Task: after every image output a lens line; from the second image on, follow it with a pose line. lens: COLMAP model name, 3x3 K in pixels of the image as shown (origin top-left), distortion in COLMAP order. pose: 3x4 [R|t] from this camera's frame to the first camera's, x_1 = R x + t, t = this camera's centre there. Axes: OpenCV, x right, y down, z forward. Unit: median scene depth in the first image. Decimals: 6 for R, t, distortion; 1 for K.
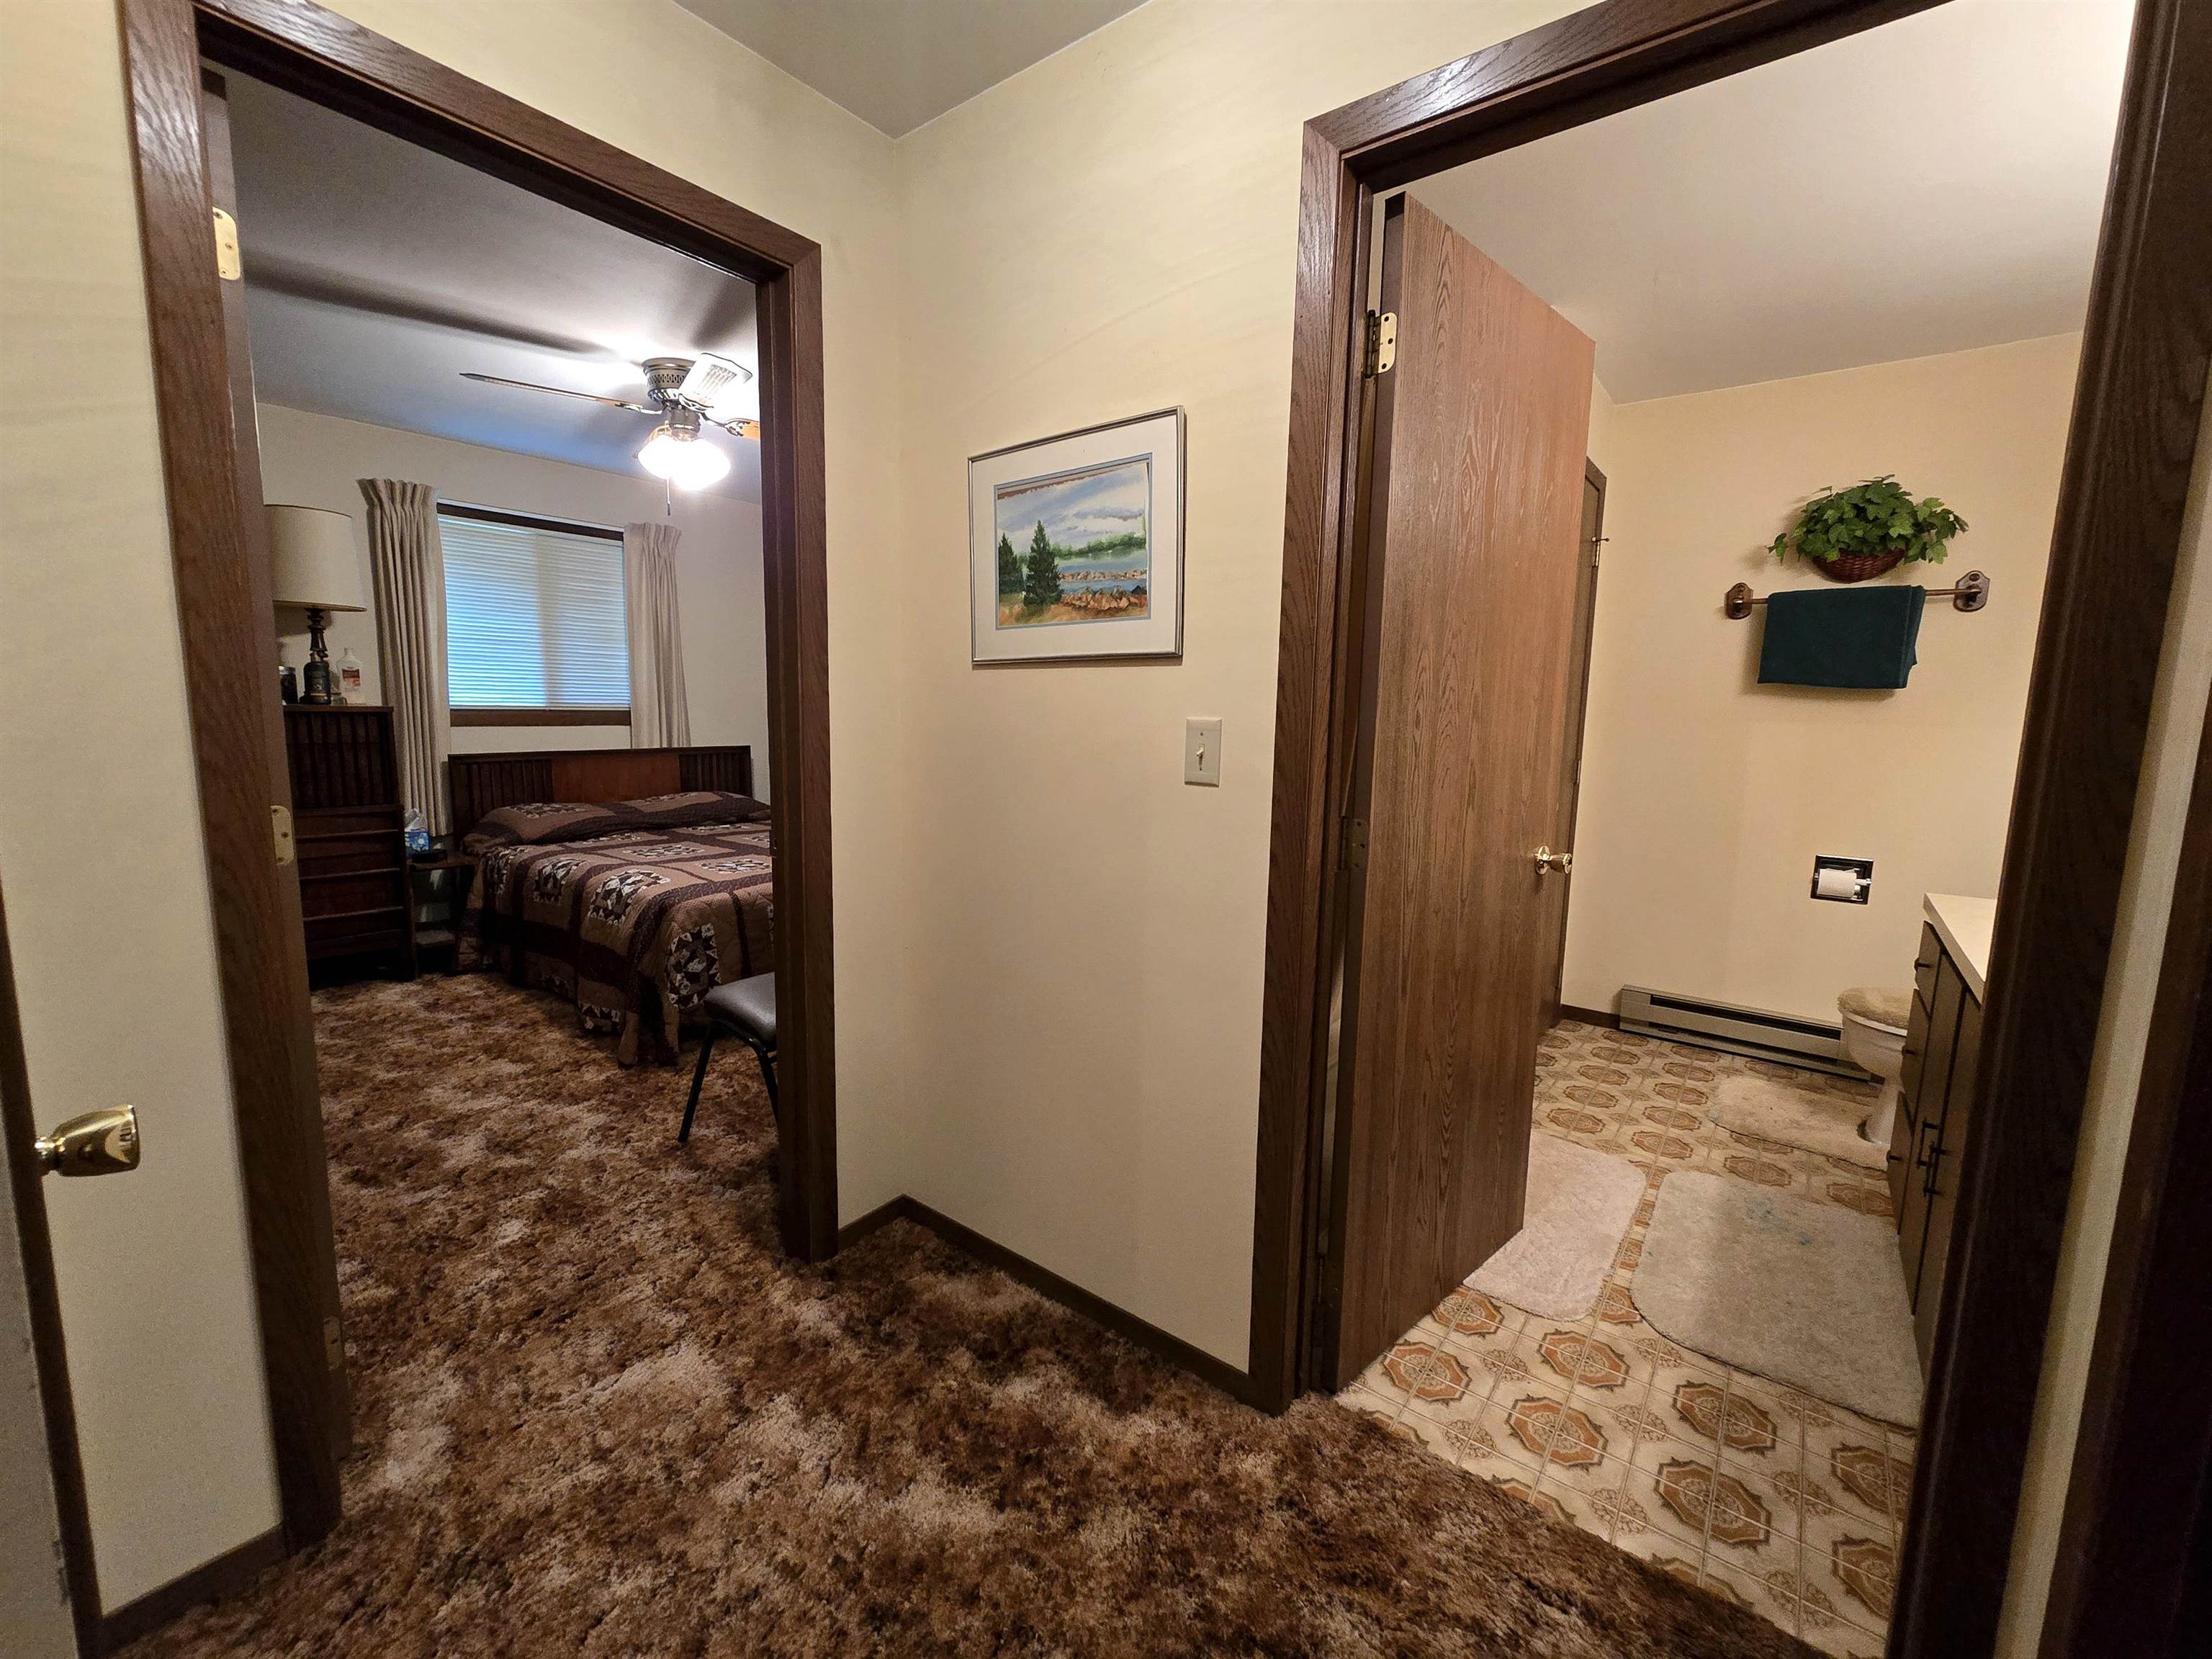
lens RADIAL K [[908.9, 0, 1095.5], [0, 908.9, 824.8], [0, 0, 1]] dist [-0.003555, -0.000408]
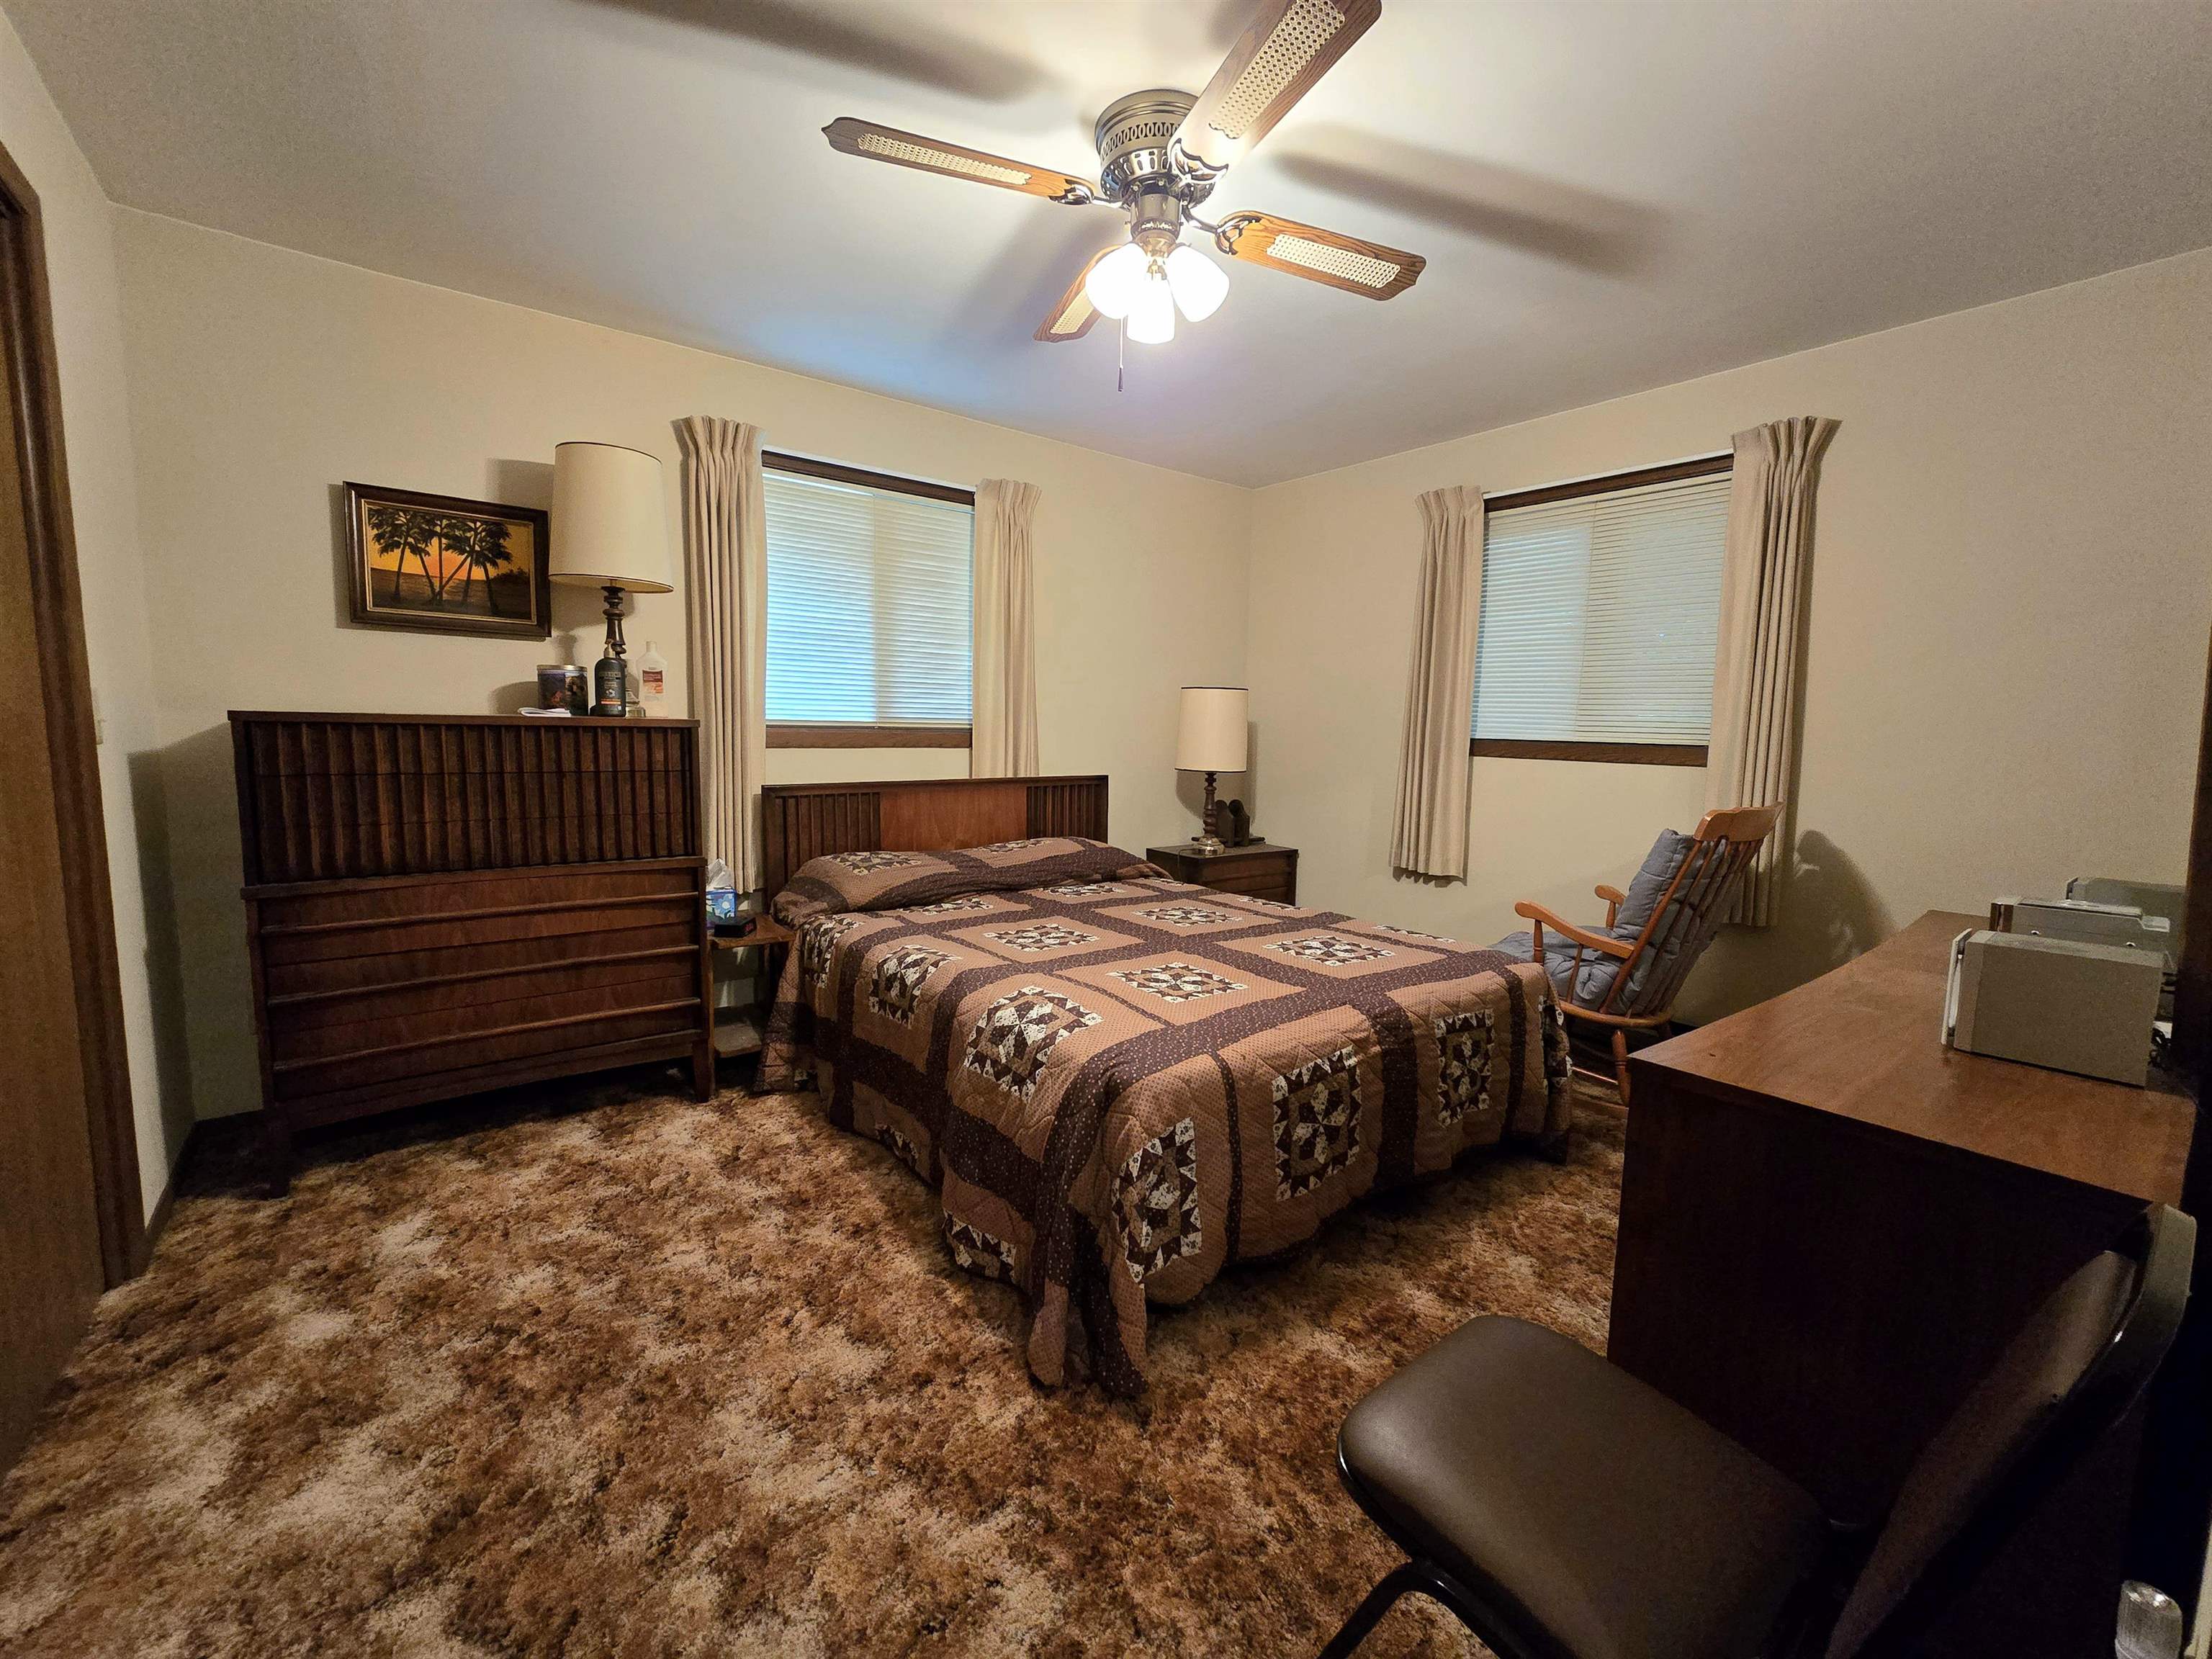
lens RADIAL K [[914.4, 0, 1101.7], [0, 914.4, 827.0], [0, 0, 1]] dist [-0.006631, 0.002884]
pose [[0.969211, 0.027734, -0.244667, -0.287652], [-0.033562, 0.999243, -0.019682, -0.042320], [0.243935, 0.027287, 0.969408, 0.380398]]
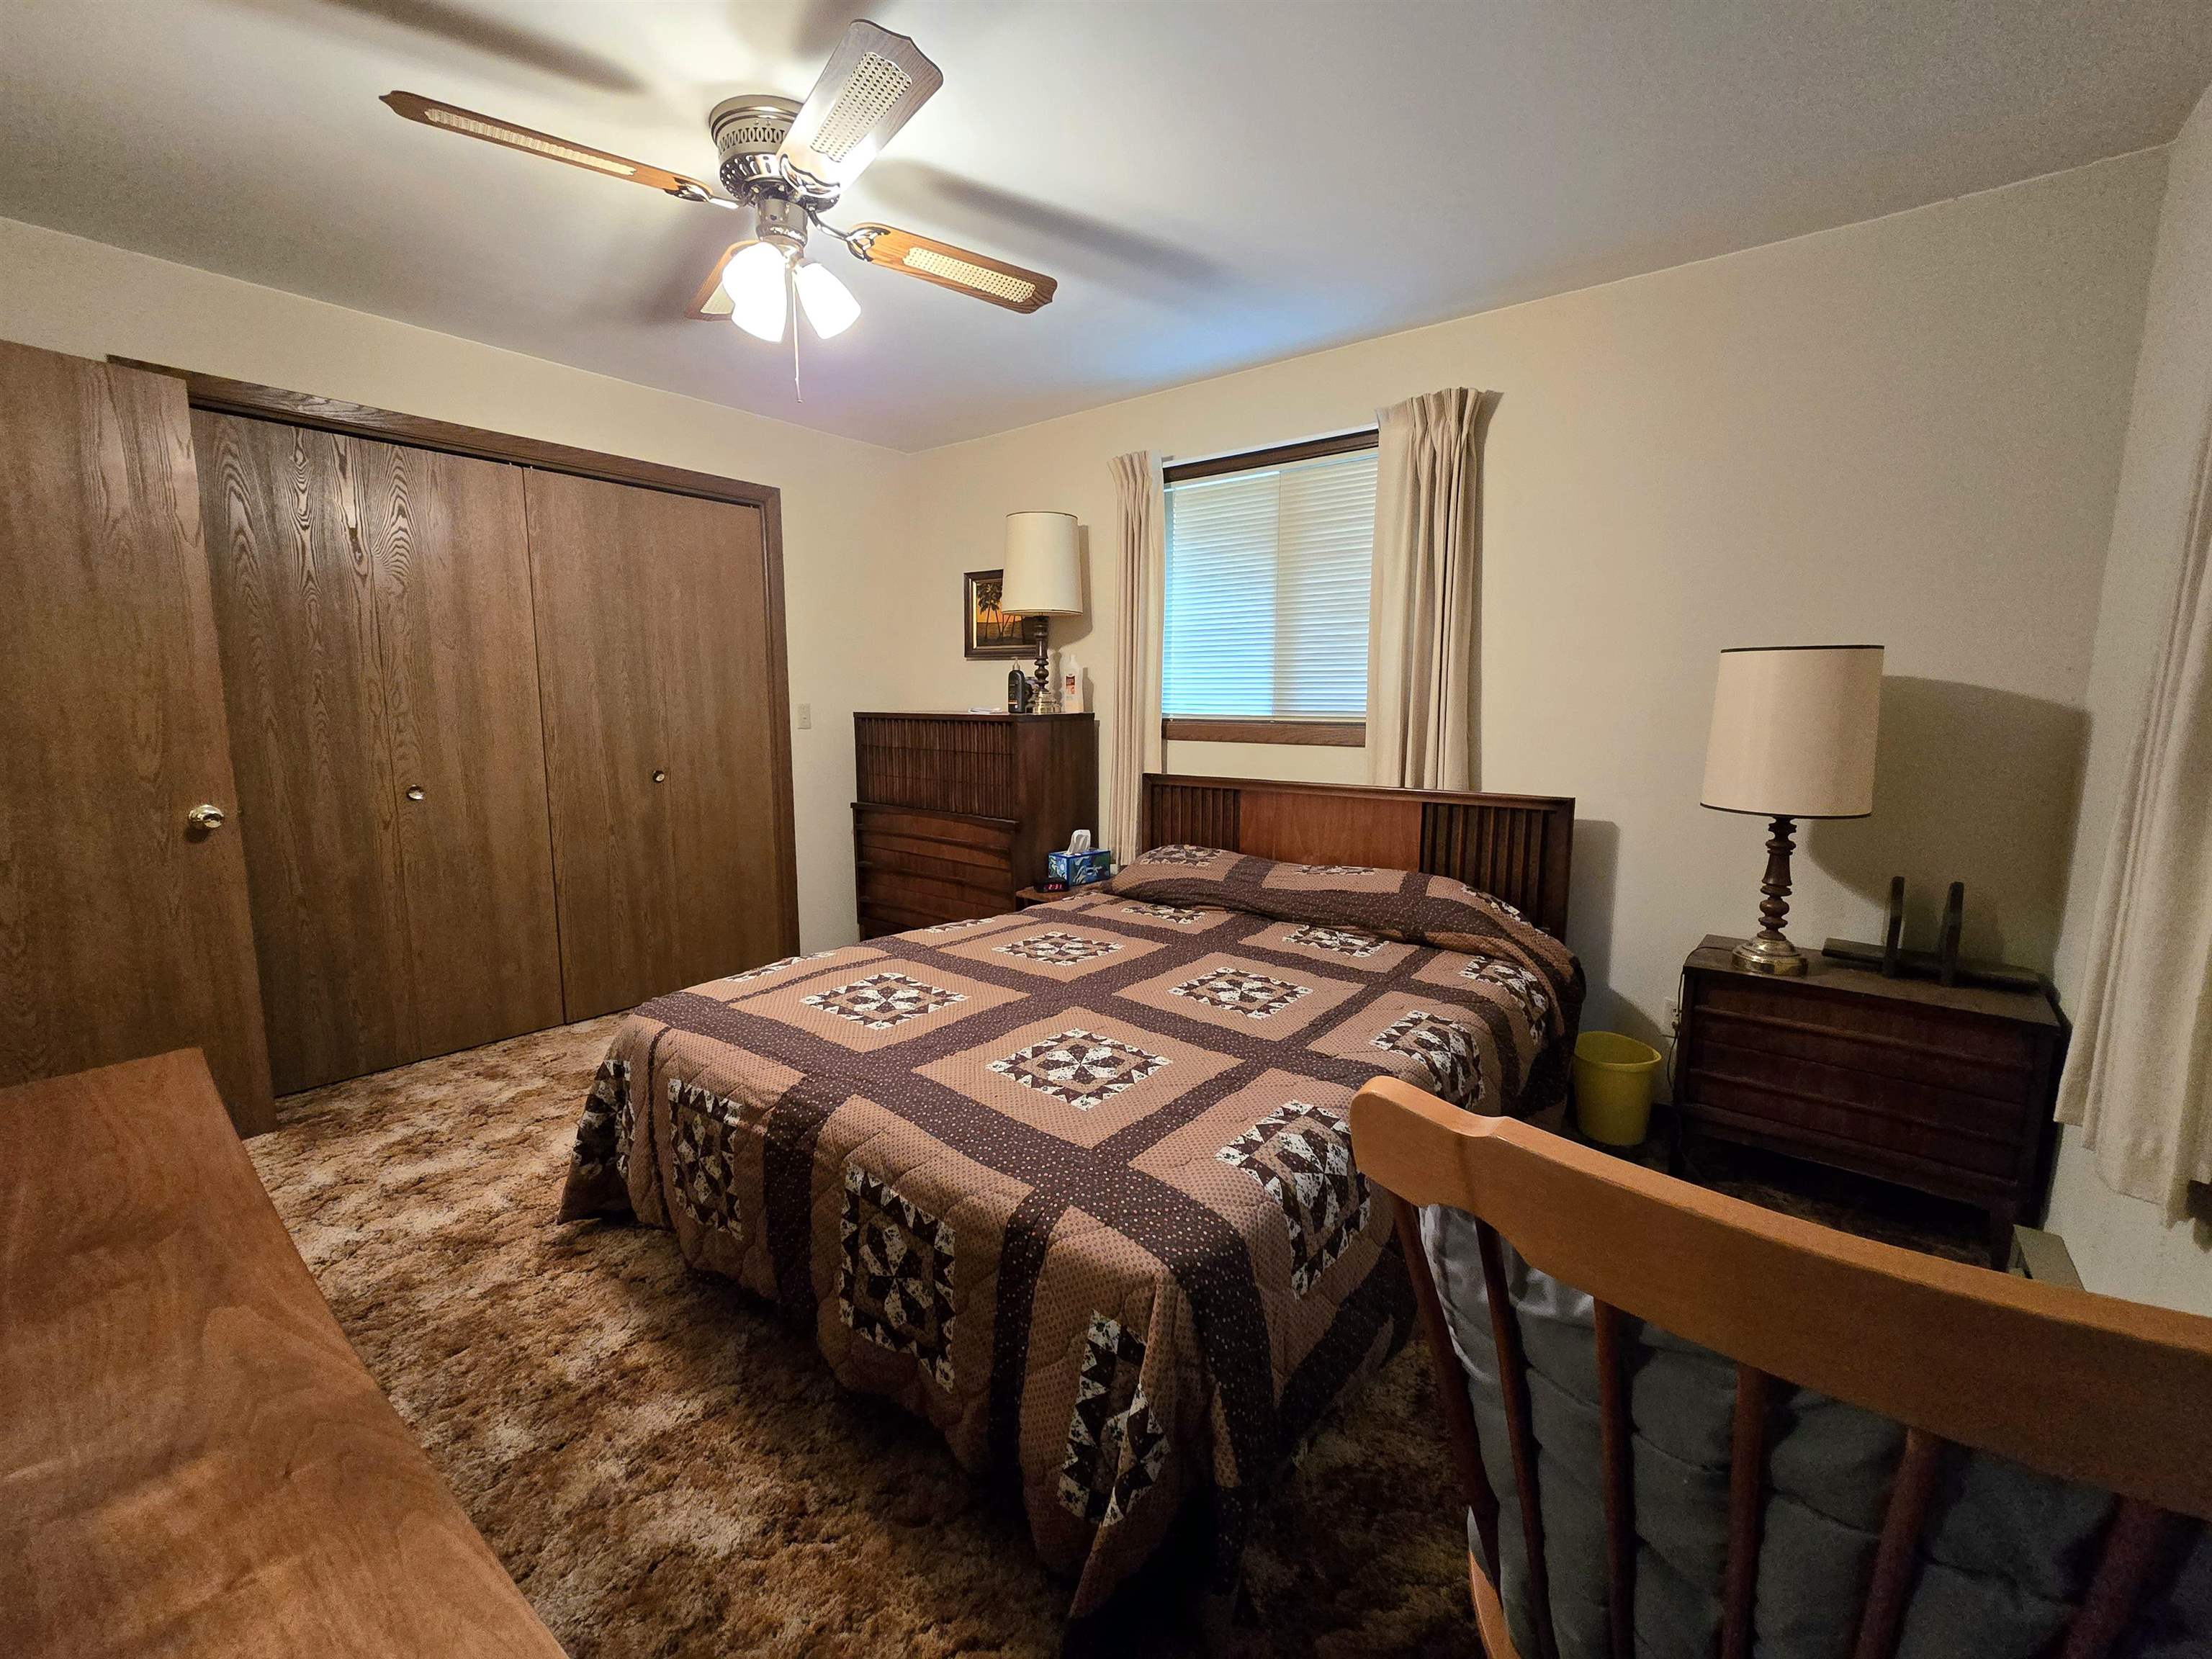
lens RADIAL K [[912.7, 0, 1099.7], [0, 912.7, 842.1], [0, 0, 1]] dist [-0.000709, 0.000095]
pose [[-0.014264, 0.132871, -0.991031, 0.137703], [-0.135798, 0.981691, 0.133573, -0.136586], [0.990634, 0.136486, 0.004041, 1.074178]]
